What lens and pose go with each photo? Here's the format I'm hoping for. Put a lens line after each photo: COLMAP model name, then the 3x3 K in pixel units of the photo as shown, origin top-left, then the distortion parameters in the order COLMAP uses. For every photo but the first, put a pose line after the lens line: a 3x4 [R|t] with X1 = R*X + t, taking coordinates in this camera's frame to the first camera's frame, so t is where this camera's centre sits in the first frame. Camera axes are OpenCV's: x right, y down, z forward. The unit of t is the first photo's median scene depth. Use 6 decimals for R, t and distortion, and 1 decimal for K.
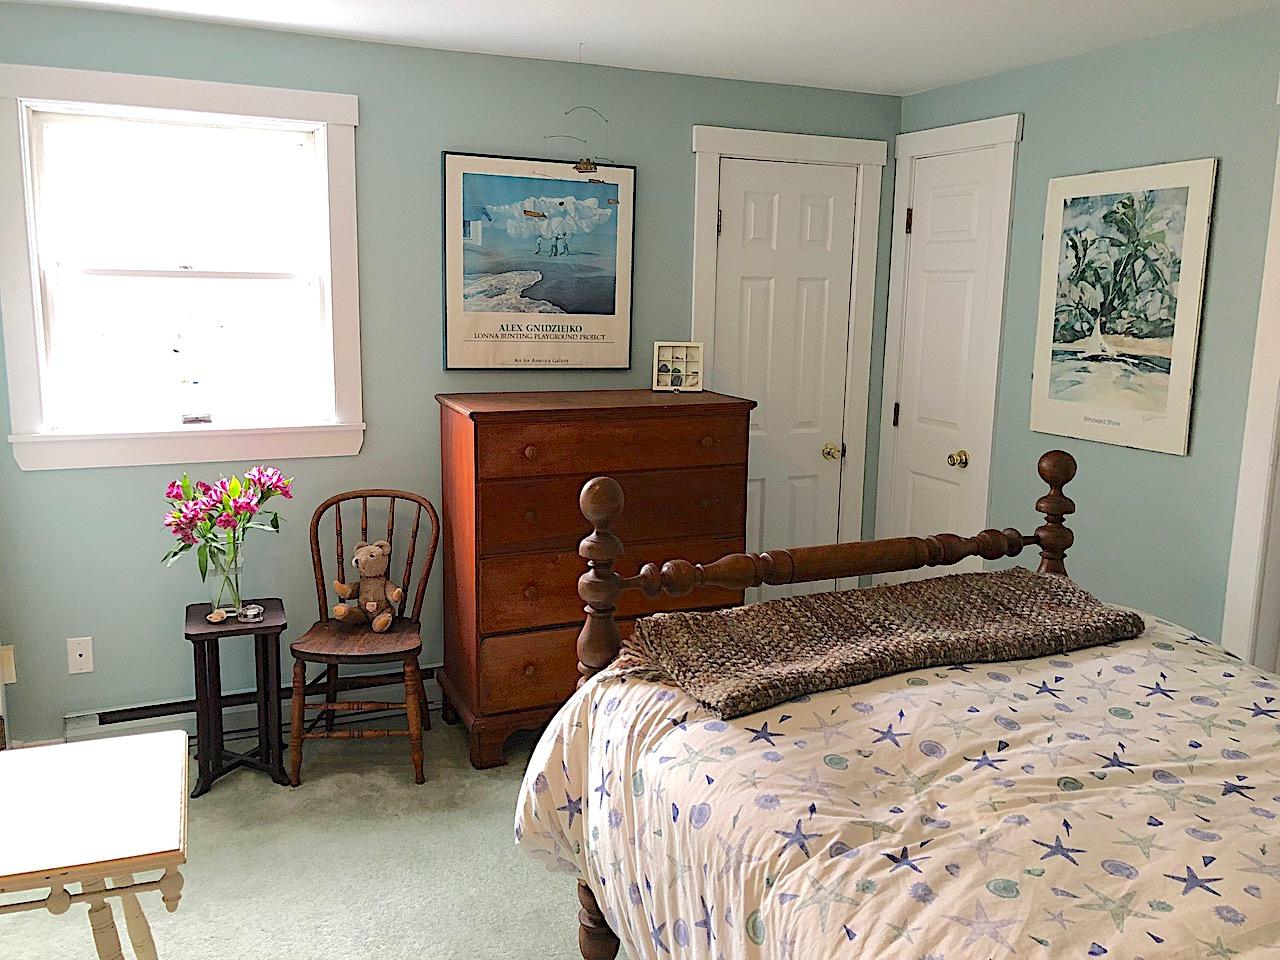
lens RADIAL K [[1075.3, 0, 640.6], [0, 1075.3, 478.0], [0, 0, 1]] dist [0.085895, -0.099062]
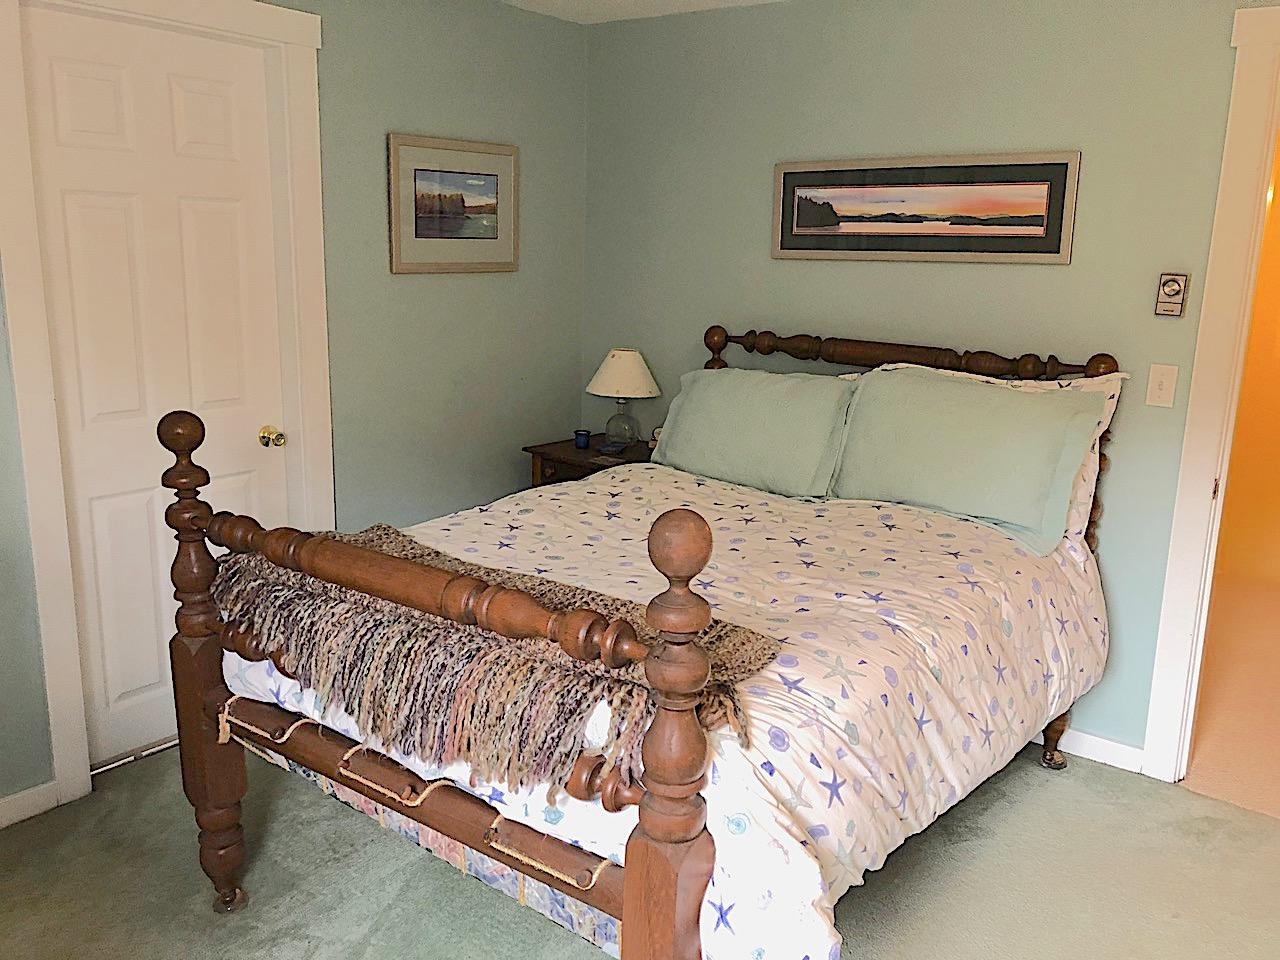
lens RADIAL K [[1075.3, 0, 639.4], [0, 1075.3, 478.4], [0, 0, 1]] dist [0.085895, -0.099062]
pose [[-0.501269, -0.215062, 0.838140, -0.625294], [0.120873, 0.941720, 0.313931, -0.247269], [-0.856808, 0.258672, -0.446060, 1.421737]]
